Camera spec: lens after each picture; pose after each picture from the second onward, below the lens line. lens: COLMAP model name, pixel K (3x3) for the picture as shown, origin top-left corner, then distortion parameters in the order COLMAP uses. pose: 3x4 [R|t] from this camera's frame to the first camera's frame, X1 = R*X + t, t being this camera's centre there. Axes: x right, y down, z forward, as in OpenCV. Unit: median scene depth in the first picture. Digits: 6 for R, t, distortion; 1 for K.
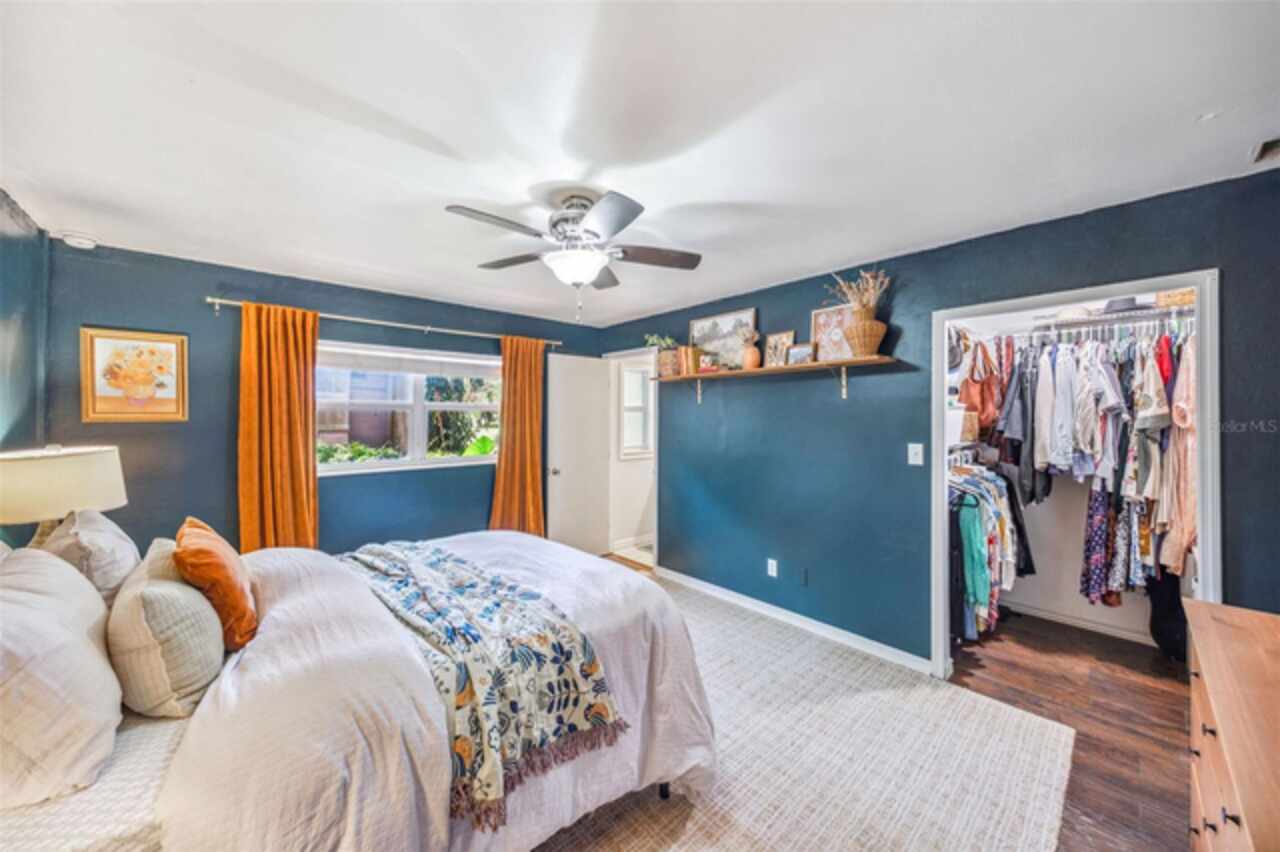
lens RADIAL K [[474.7, 0, 639.8], [0, 474.7, 418.8], [0, 0, 1]] dist [0.000043, -0.000022]
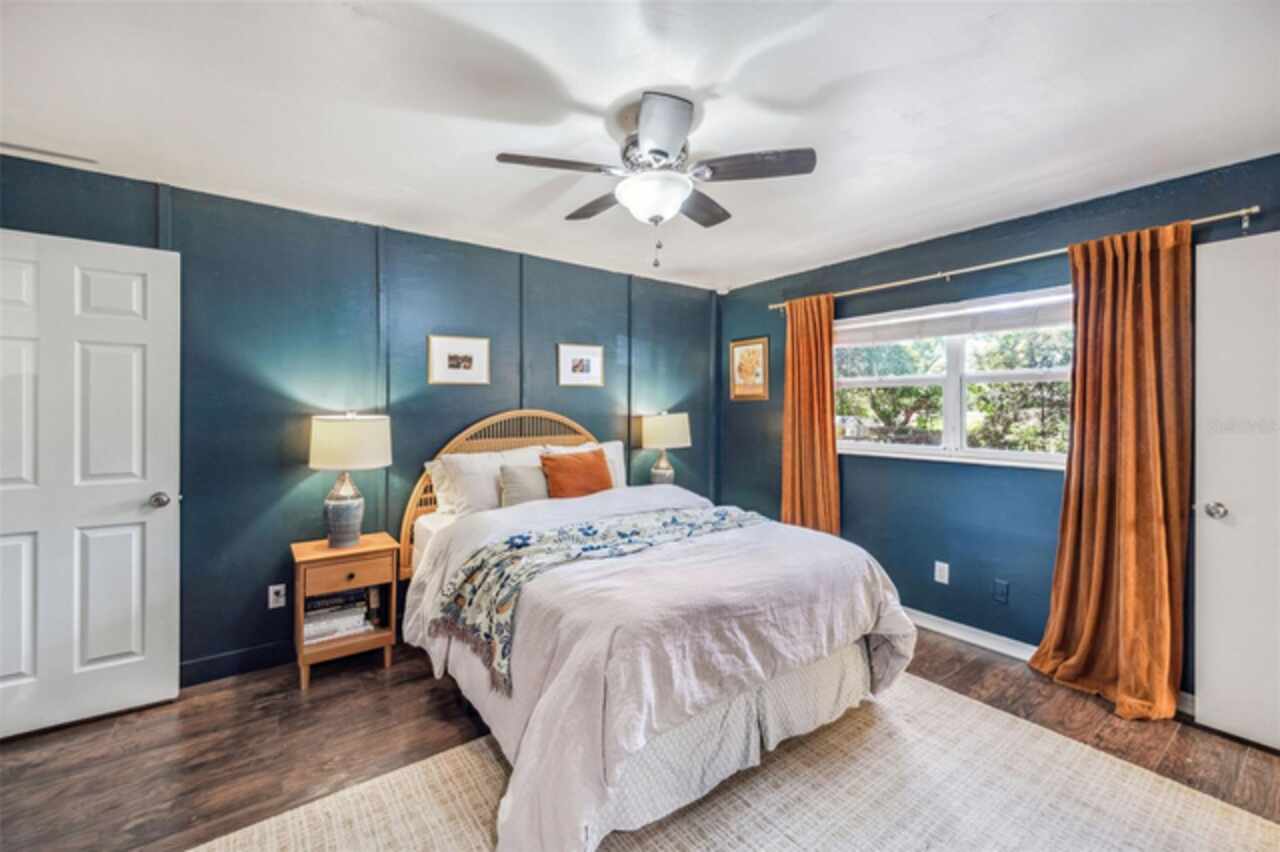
lens RADIAL K [[517.8, 0, 638.2], [0, 517.8, 413.2], [0, 0, 1]] dist [0.001611, 0.000121]
pose [[-0.128188, 0.014938, -0.991637, 0.494983], [-0.002547, 0.999878, 0.015391, 0.019401], [0.991747, 0.004499, -0.128134, 0.711929]]
